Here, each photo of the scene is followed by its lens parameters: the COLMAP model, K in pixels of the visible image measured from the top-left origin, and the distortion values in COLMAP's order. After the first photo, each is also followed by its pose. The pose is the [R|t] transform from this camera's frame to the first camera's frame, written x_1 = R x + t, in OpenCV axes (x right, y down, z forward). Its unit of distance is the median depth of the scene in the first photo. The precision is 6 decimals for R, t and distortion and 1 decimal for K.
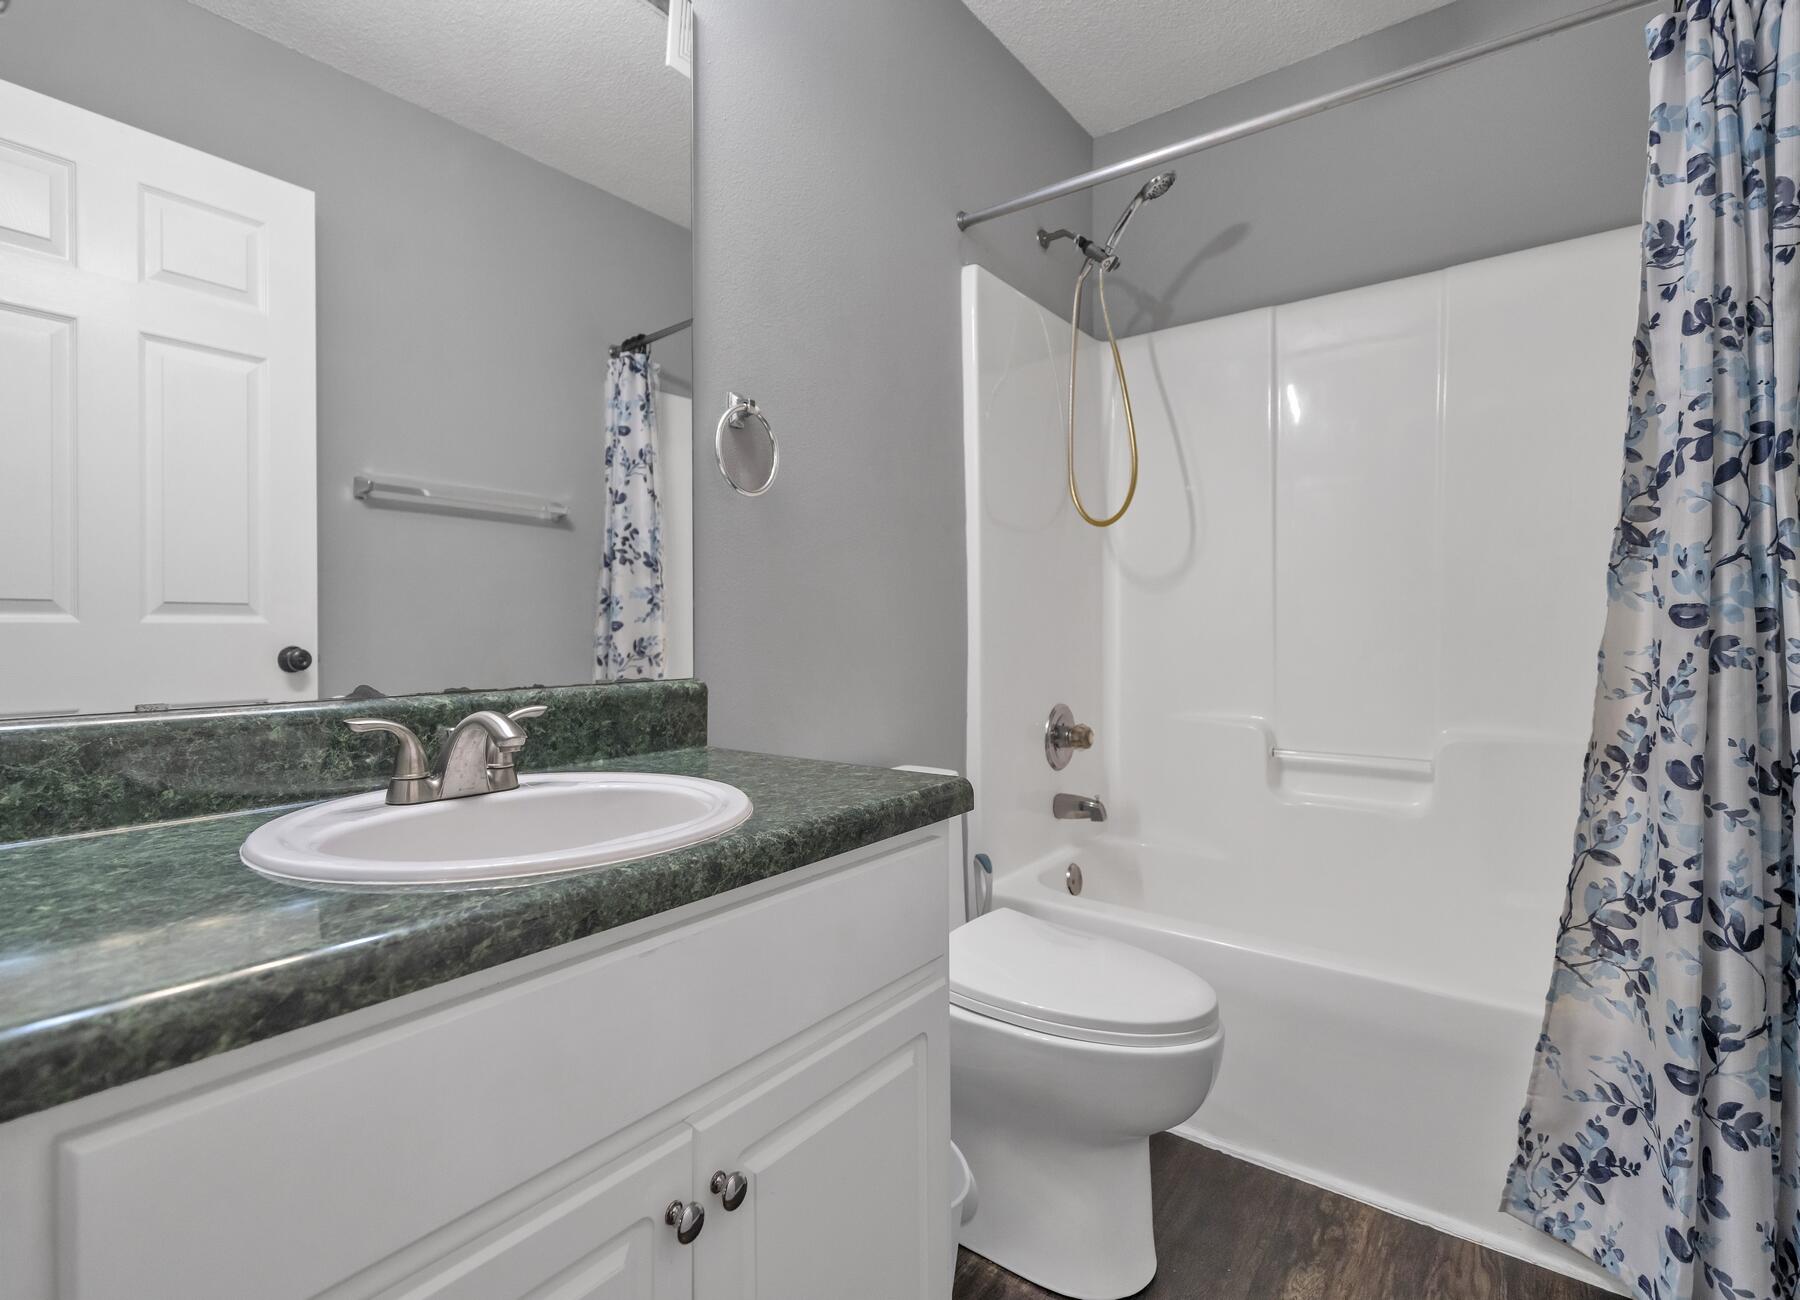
lens RADIAL K [[872.9, 0, 895.5], [0, 872.9, 612.5], [0, 0, 1]] dist [0.001443, 0.000414]
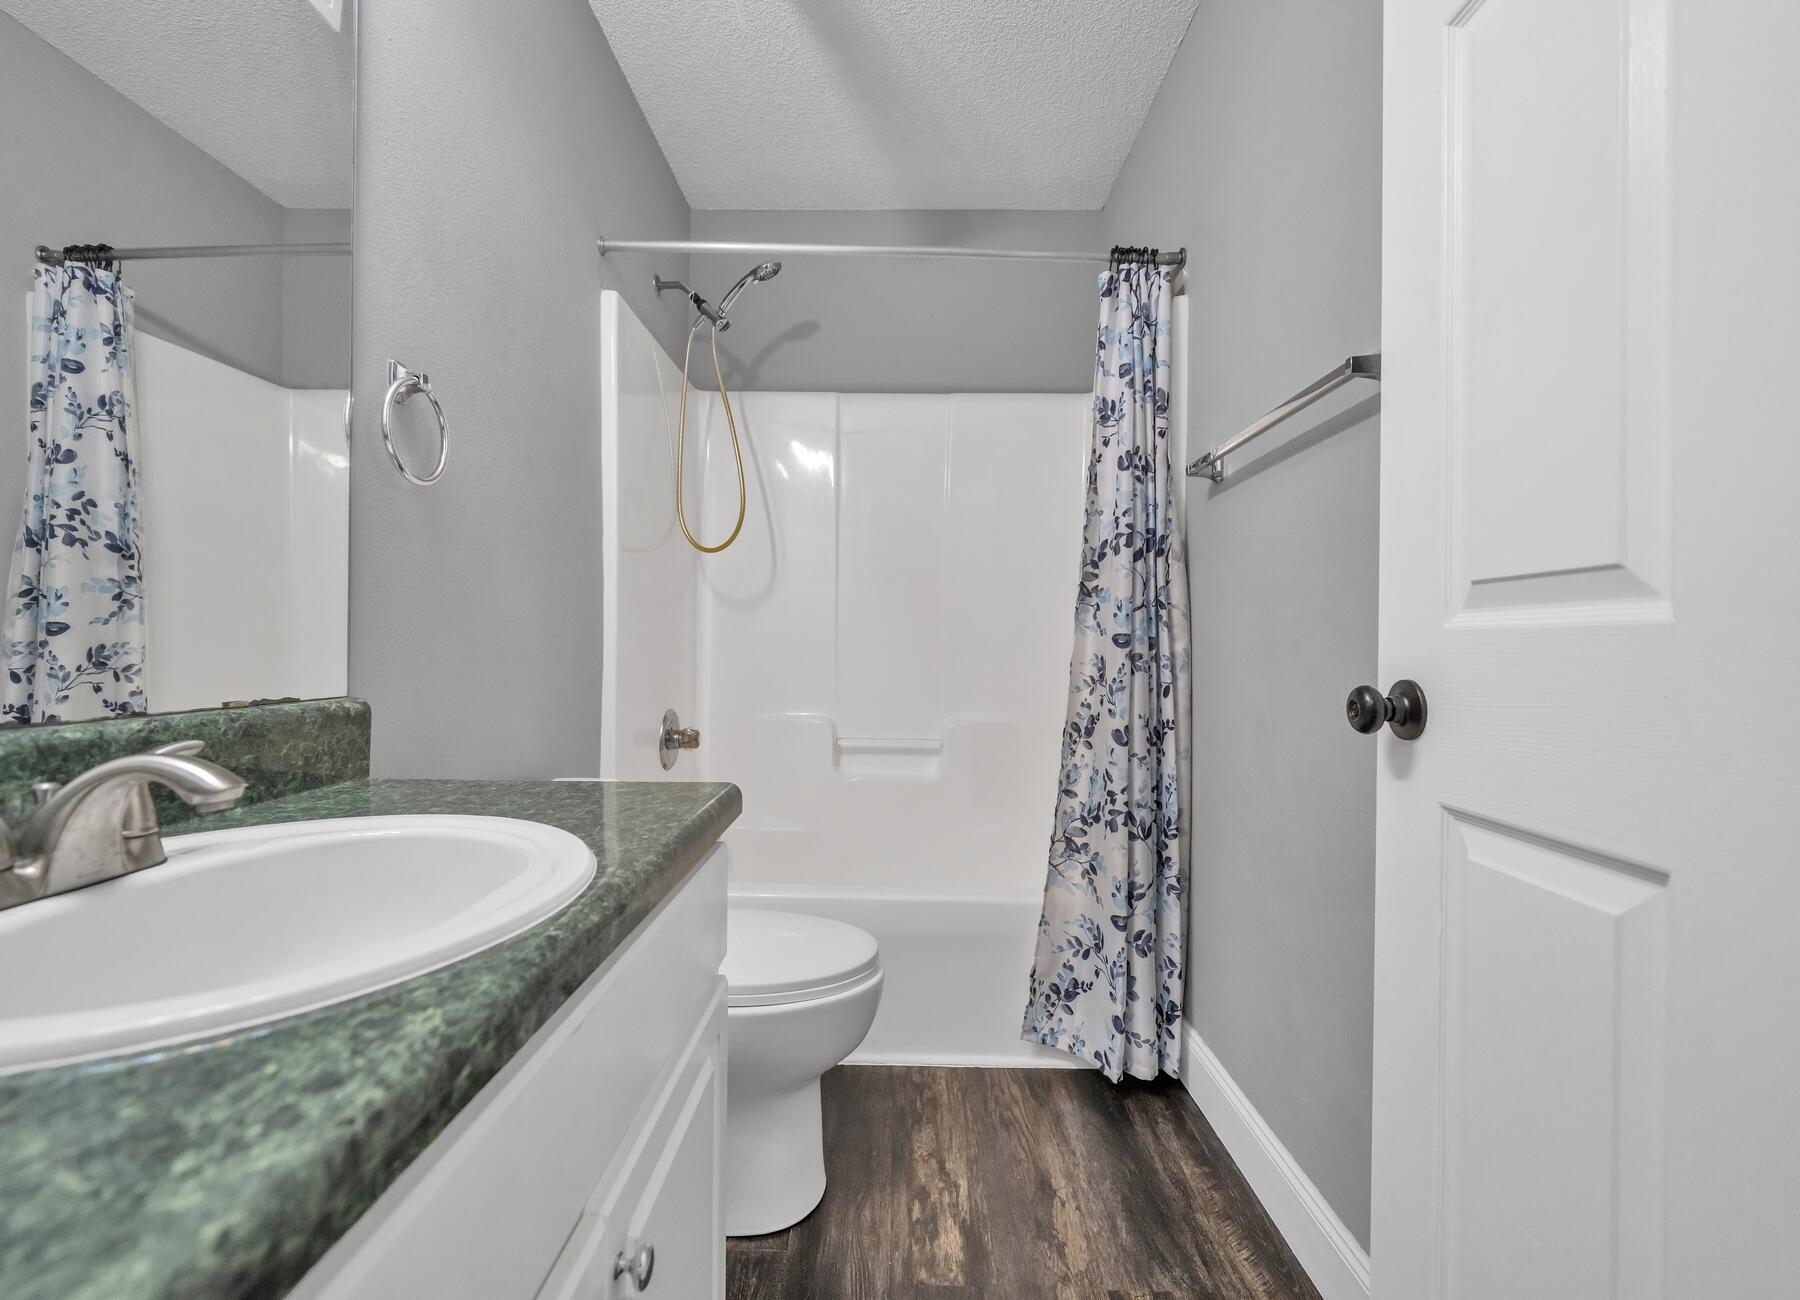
lens RADIAL K [[741.9, 0, 892.9], [0, 741.9, 629.3], [0, 0, 1]] dist [-0.000730, -0.000016]
pose [[0.794393, 0.025906, 0.606851, -0.266725], [-0.027020, 0.999608, -0.007302, 0.003481], [-0.606802, -0.010597, 0.794782, 0.141367]]
